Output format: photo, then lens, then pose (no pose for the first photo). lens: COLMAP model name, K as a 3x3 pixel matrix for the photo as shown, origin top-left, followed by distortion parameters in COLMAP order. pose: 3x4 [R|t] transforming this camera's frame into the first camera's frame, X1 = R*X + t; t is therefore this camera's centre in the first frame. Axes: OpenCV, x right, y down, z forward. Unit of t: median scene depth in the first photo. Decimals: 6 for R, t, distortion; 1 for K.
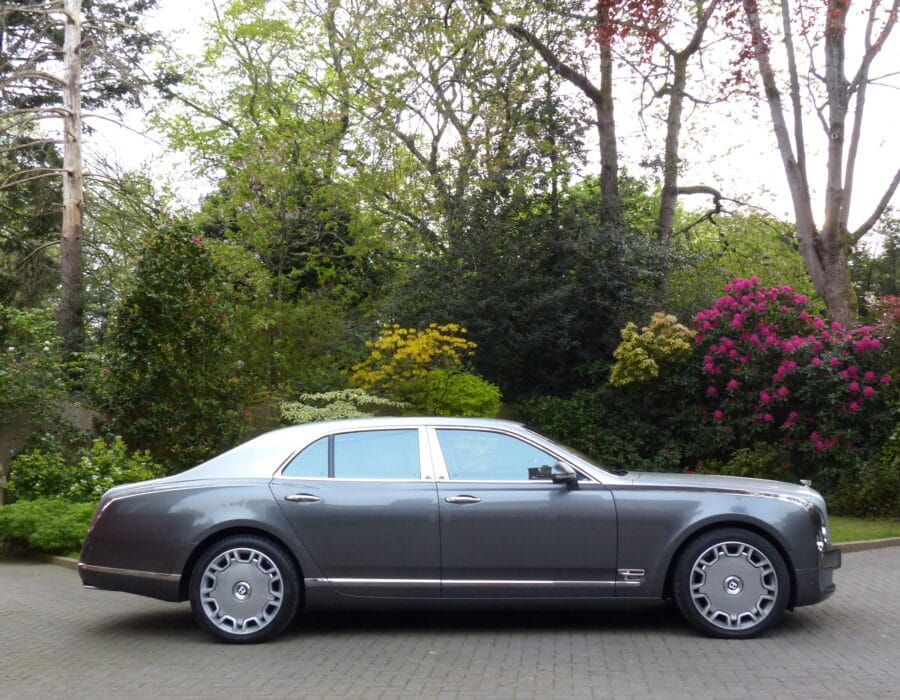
lens RADIAL K [[1043.1, 0, 450.0], [0, 1043.1, 350.0], [0, 0, 1]] dist [-0.015689, 0.037396]
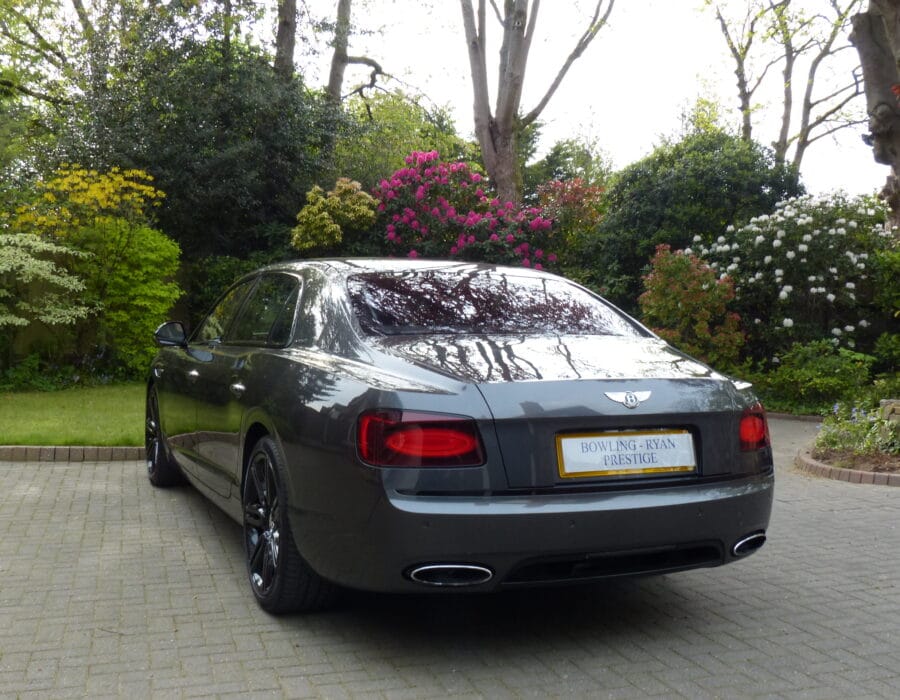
lens RADIAL K [[995.2, 0, 455.5], [0, 995.2, 346.6], [0, 0, 1]] dist [-0.066303, 0.041451]
pose [[0.912622, 0.023068, 0.408154, -0.086225], [-0.073237, 0.991480, 0.107721, 0.014029], [-0.402192, -0.128201, 0.906535, 0.085042]]
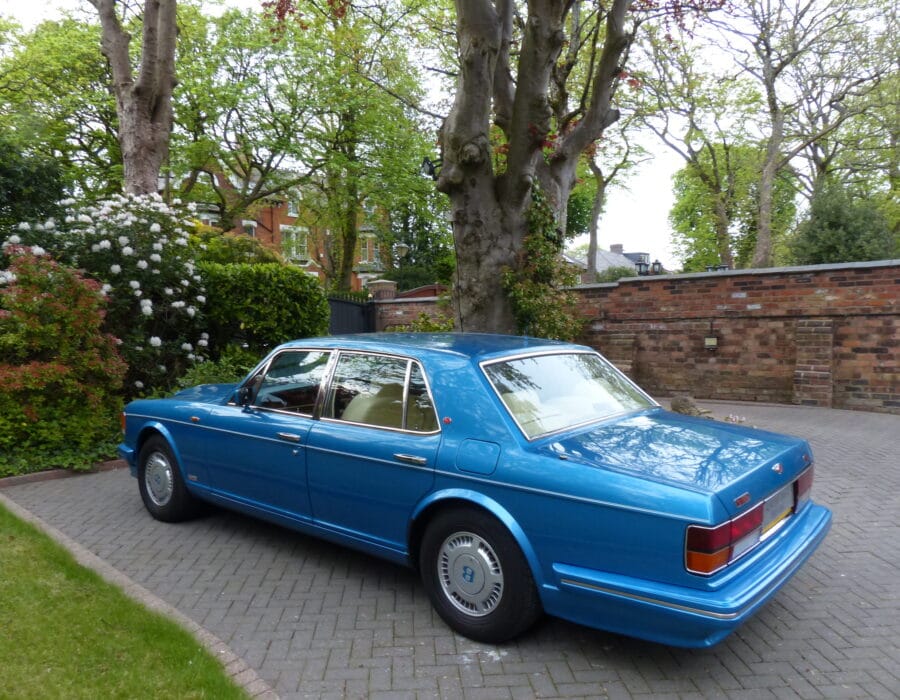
lens RADIAL K [[705.9, 0, 455.0], [0, 705.9, 345.0], [0, 0, 1]] dist [-0.017095, 0.004800]
pose [[-0.157097, -0.037475, 0.986872, -0.054121], [-0.082378, 0.996295, 0.024720, 0.032640], [-0.984141, -0.077413, -0.159602, 0.550196]]
